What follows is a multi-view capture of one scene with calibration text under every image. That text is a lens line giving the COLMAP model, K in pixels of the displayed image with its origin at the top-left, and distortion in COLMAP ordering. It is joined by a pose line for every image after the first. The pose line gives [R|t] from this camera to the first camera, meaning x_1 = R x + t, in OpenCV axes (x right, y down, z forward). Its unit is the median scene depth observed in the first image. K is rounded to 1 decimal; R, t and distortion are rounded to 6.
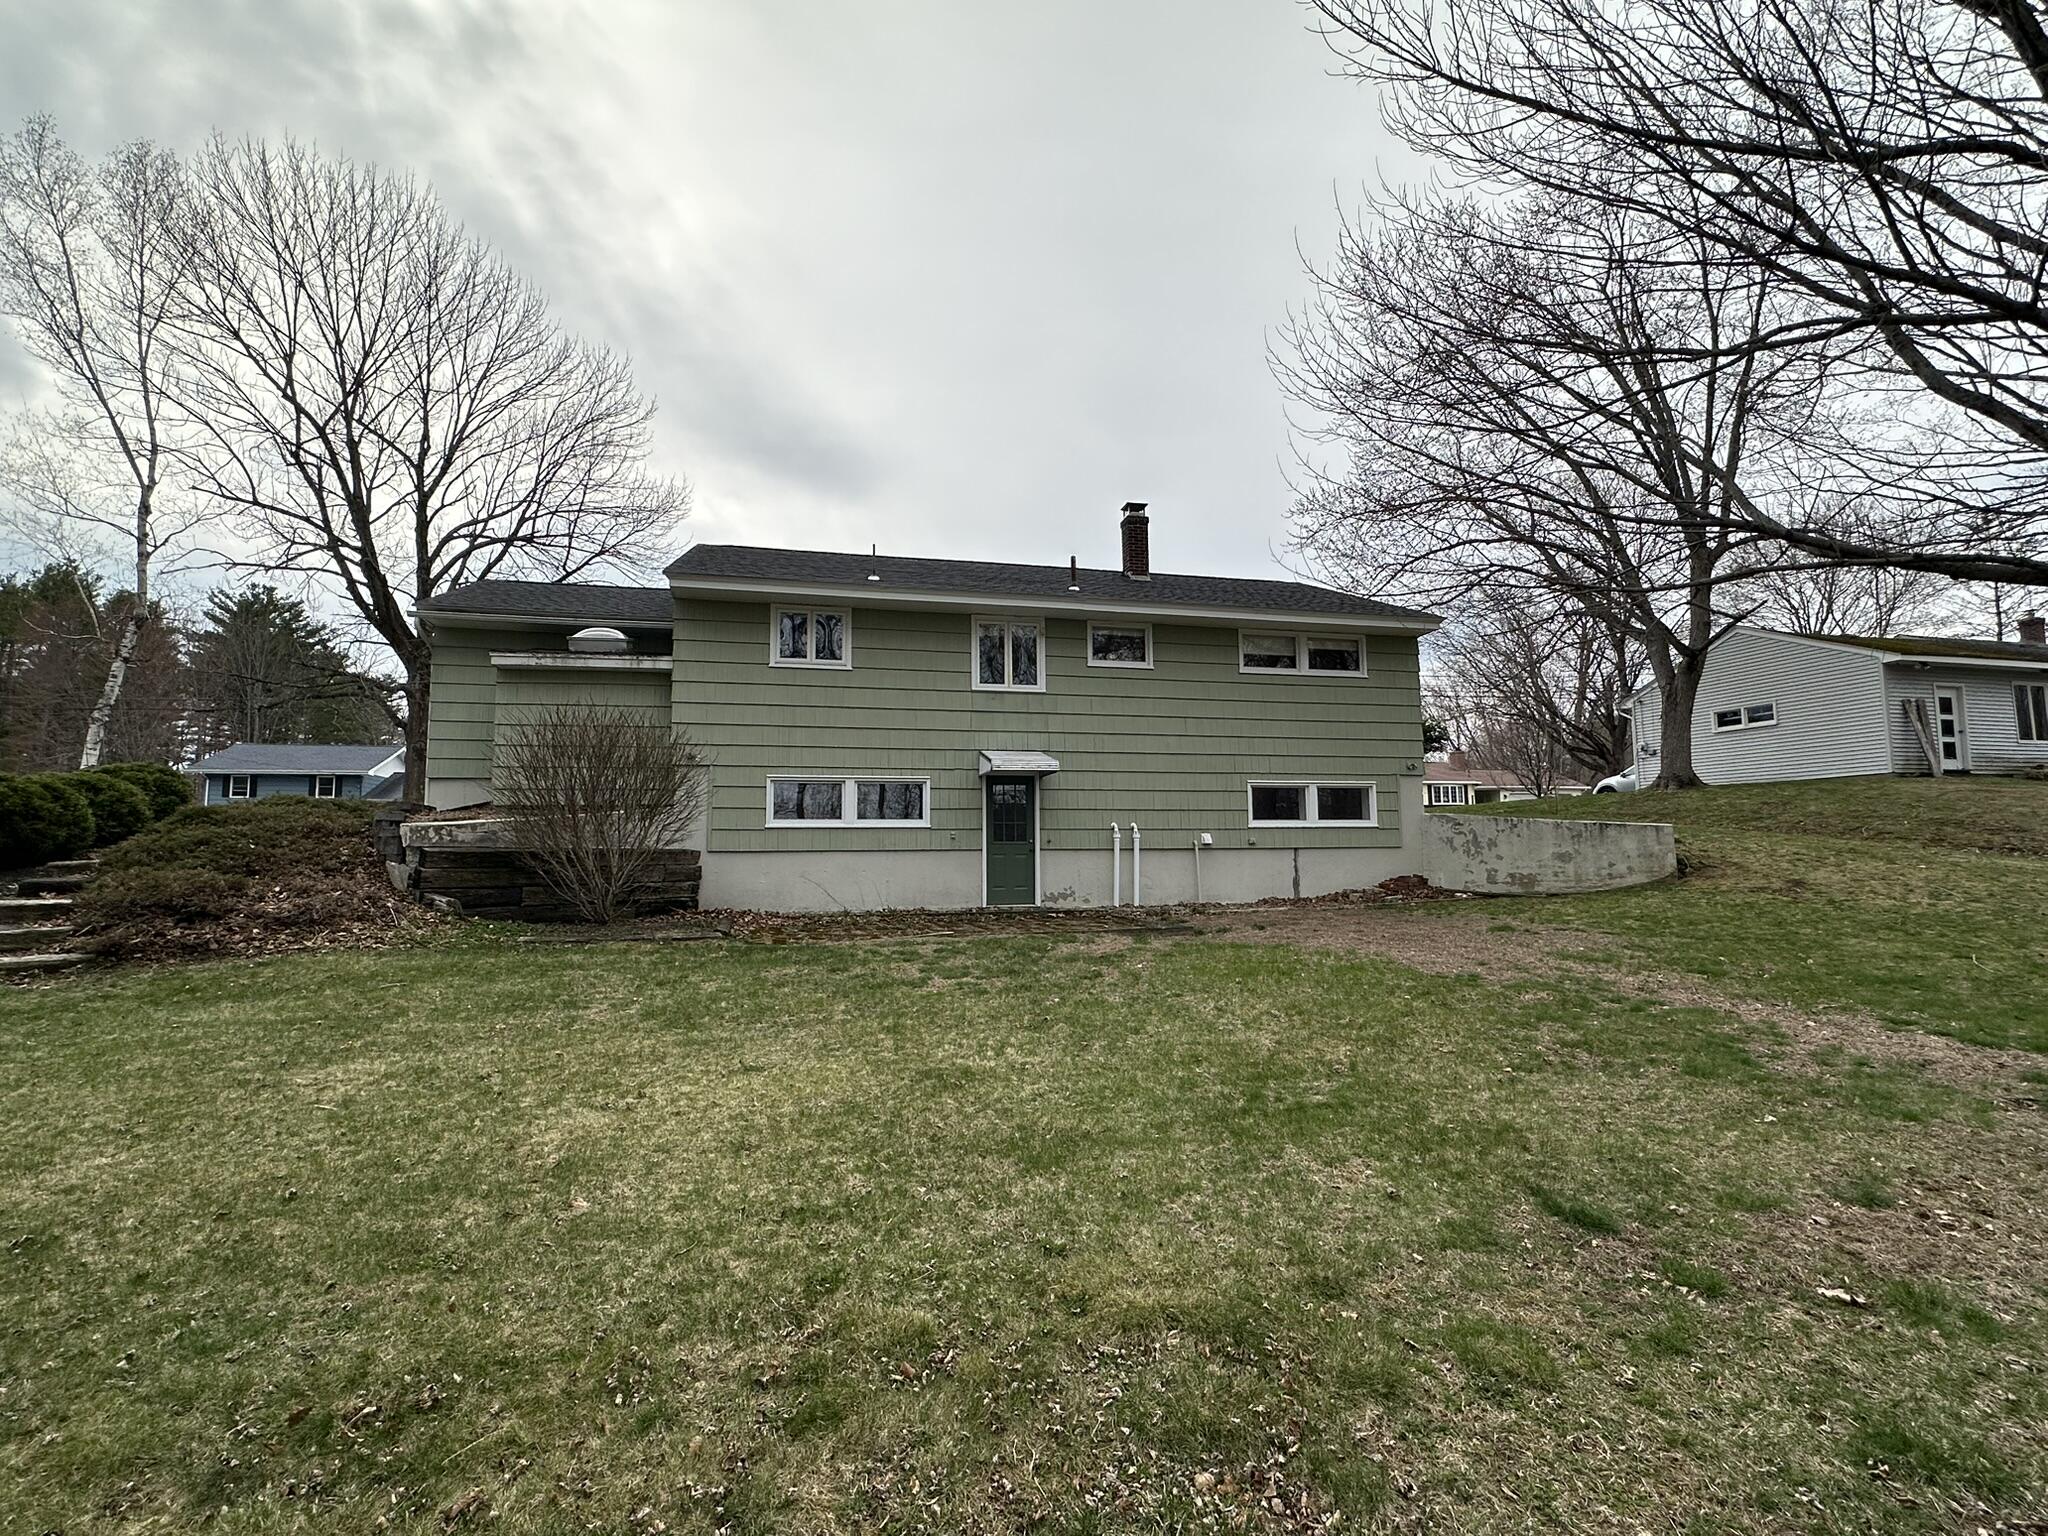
lens RADIAL K [[954.6, 0, 1024.0], [0, 954.6, 768.0], [0, 0, 1]] dist [0.000352, 0.000051]
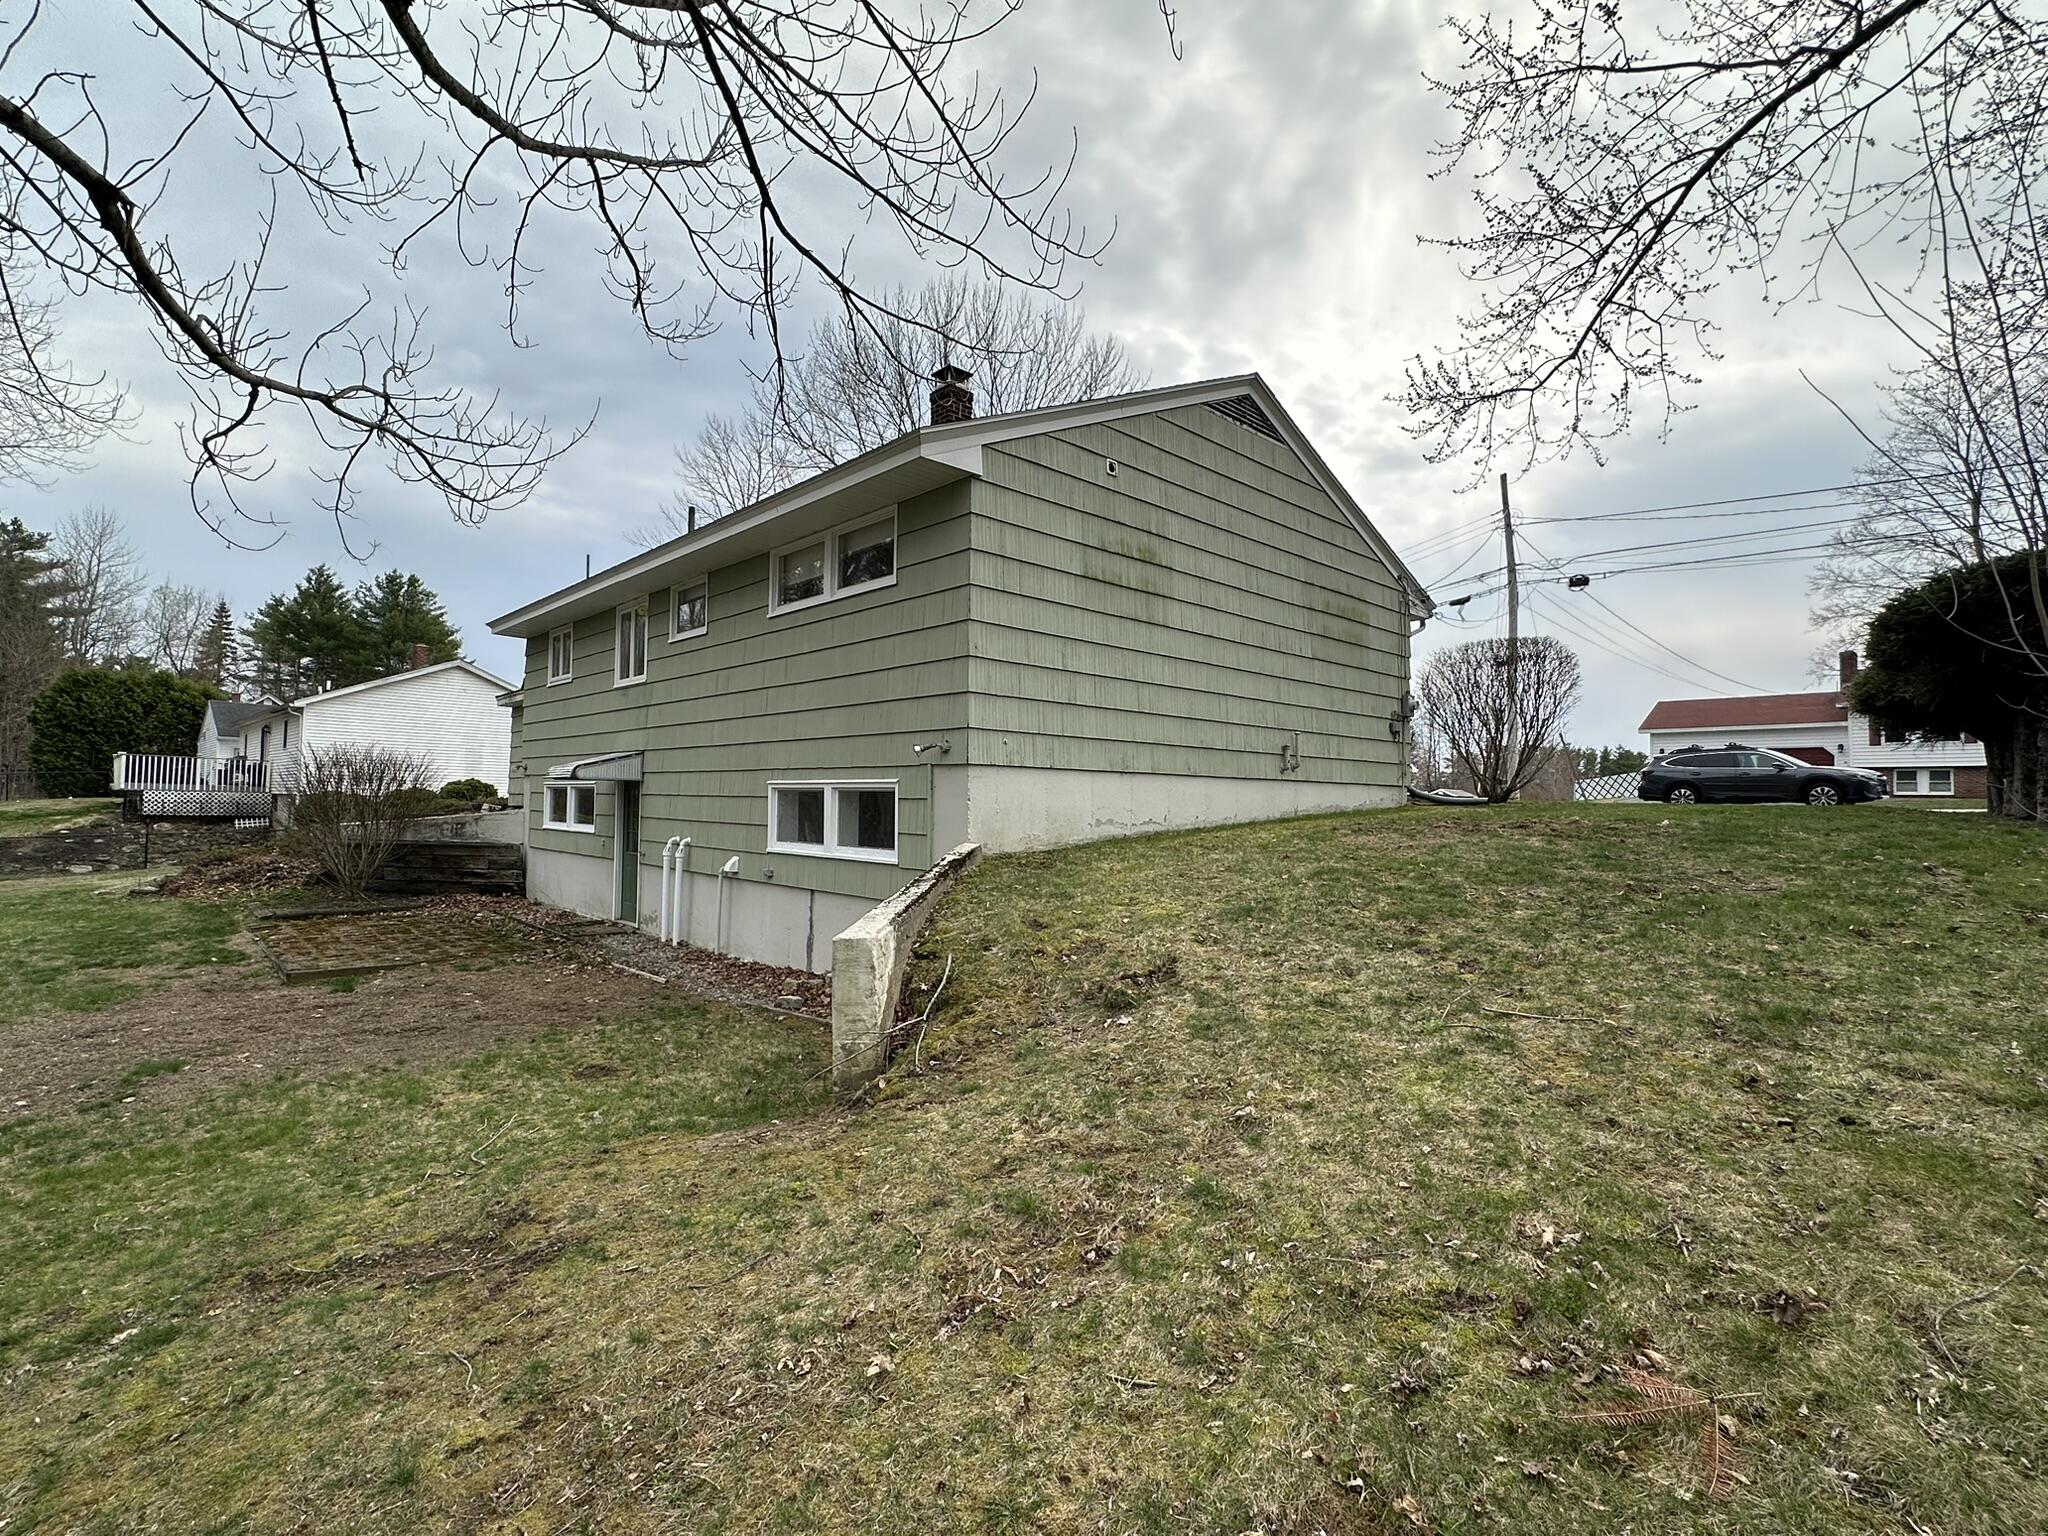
lens RADIAL K [[954.6, 0, 1024.0], [0, 954.6, 768.0], [0, 0, 1]] dist [0.000352, 0.000051]
pose [[0.490983, -0.014387, -0.871050, 0.890938], [0.058276, 0.998166, 0.016361, 0.004185], [0.869218, -0.058794, 0.490921, 0.824457]]
